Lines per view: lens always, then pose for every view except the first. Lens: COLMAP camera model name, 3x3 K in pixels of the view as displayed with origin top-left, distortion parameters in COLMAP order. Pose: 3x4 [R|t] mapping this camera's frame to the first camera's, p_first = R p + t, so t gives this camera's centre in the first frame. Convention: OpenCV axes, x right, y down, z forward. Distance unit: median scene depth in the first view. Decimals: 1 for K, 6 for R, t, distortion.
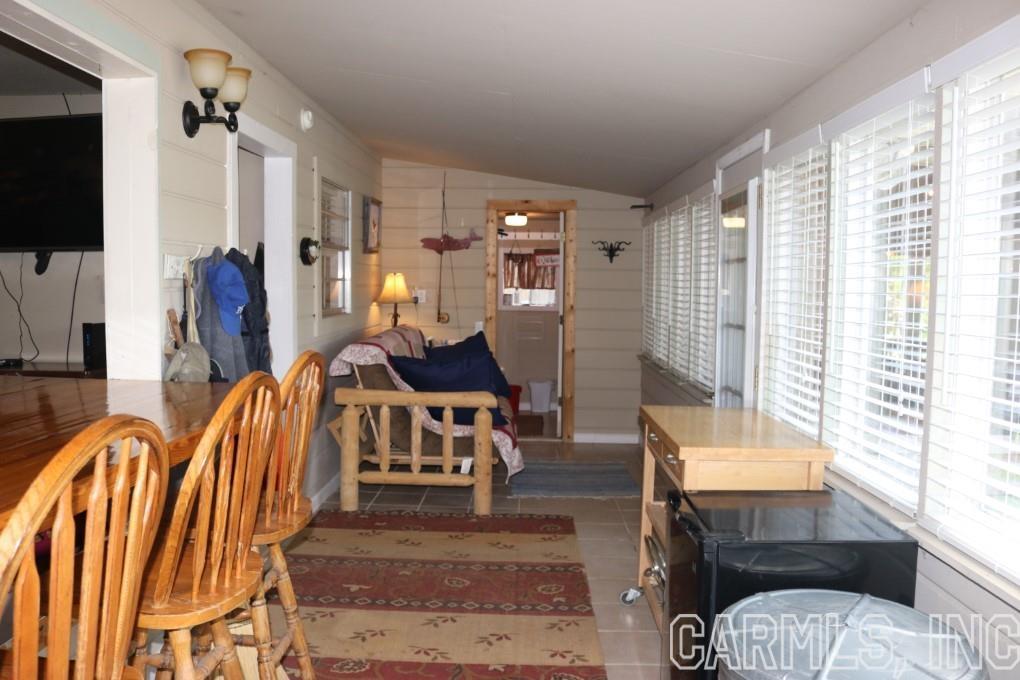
lens RADIAL K [[836.4, 0, 501.5], [0, 836.4, 342.9], [0, 0, 1]] dist [-0.157479, 0.127928]
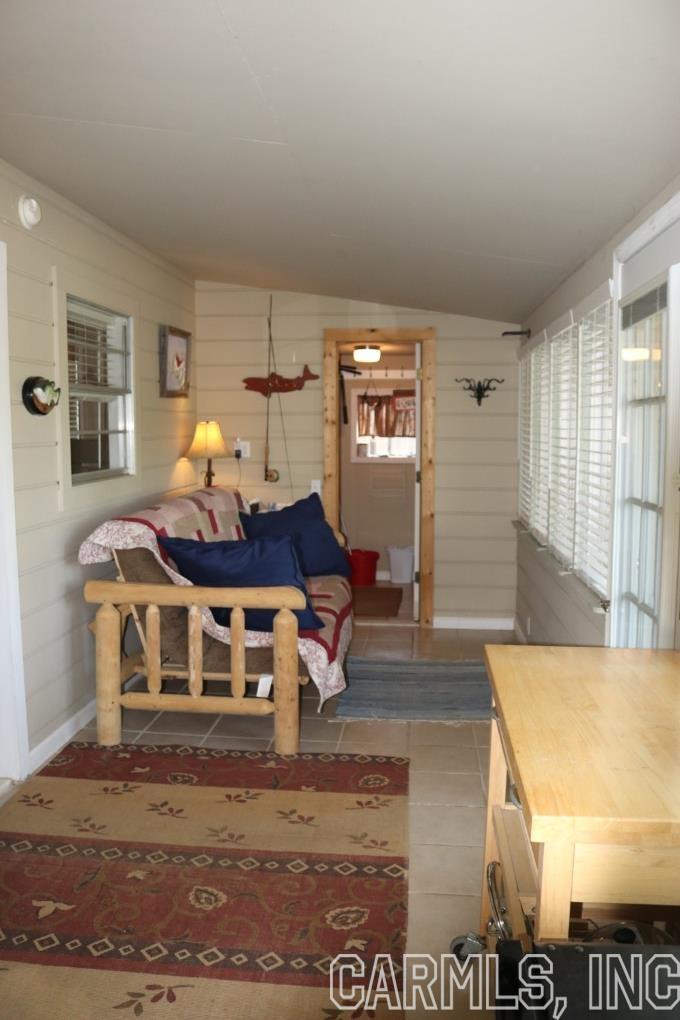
lens RADIAL K [[836.4, 0, 341.3], [0, 836.4, 512.4], [0, 0, 1]] dist [-0.157479, 0.127928]
pose [[0.998075, -0.003309, -0.061929, 0.067737], [0.005224, 0.999513, 0.030773, -0.026419], [0.061797, -0.031037, 0.997606, 0.269437]]
